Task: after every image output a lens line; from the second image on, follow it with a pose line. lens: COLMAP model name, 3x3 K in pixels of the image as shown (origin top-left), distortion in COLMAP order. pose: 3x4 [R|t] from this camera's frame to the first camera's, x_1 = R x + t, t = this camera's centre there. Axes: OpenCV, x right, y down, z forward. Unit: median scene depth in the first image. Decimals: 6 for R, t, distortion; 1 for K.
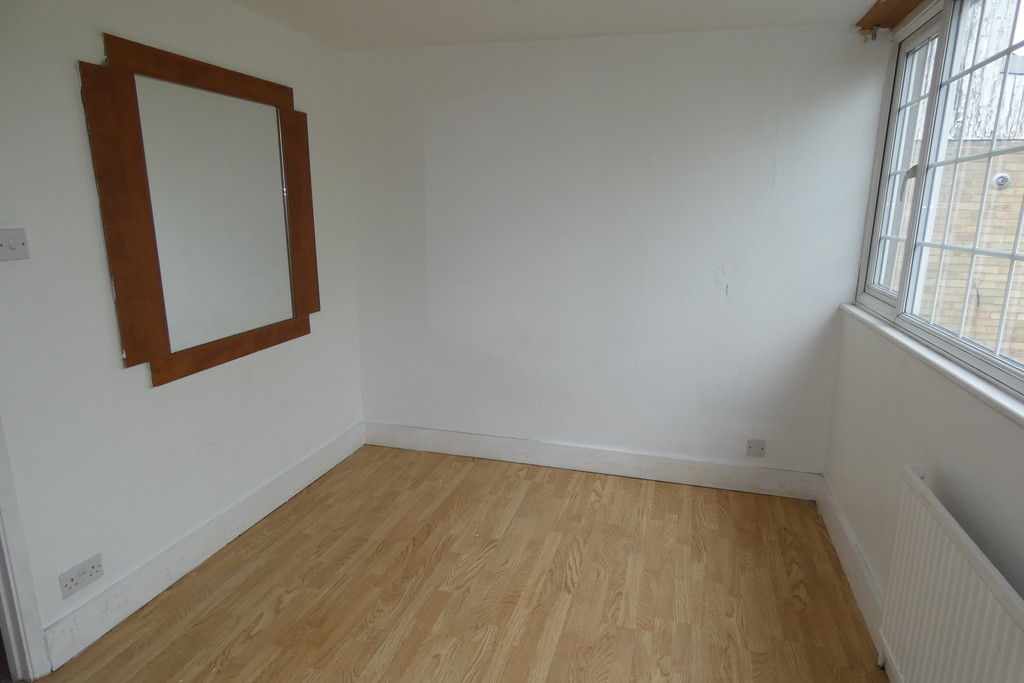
lens RADIAL K [[627.1, 0, 519.7], [0, 627.1, 345.5], [0, 0, 1]] dist [0.015833, -0.000685]
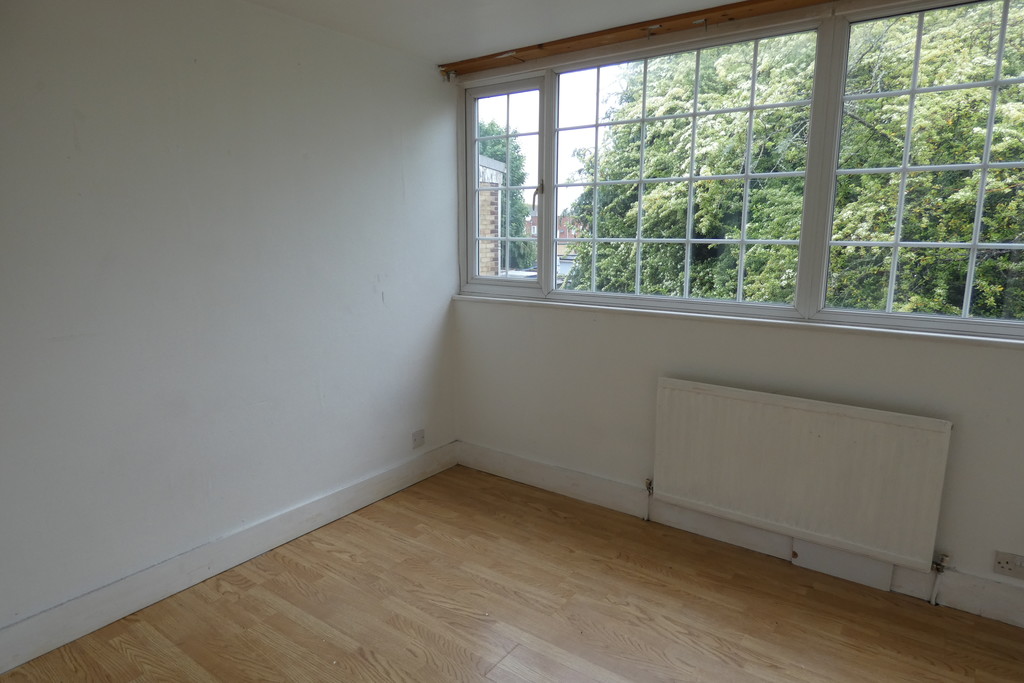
lens RADIAL K [[627.1, 0, 507.4], [0, 627.1, 342.8], [0, 0, 1]] dist [0.015833, -0.000685]
pose [[0.359202, -0.186410, 0.914453, -0.568592], [0.217881, 0.969522, 0.112050, -0.090819], [-0.907470, 0.158994, 0.388870, 0.455787]]
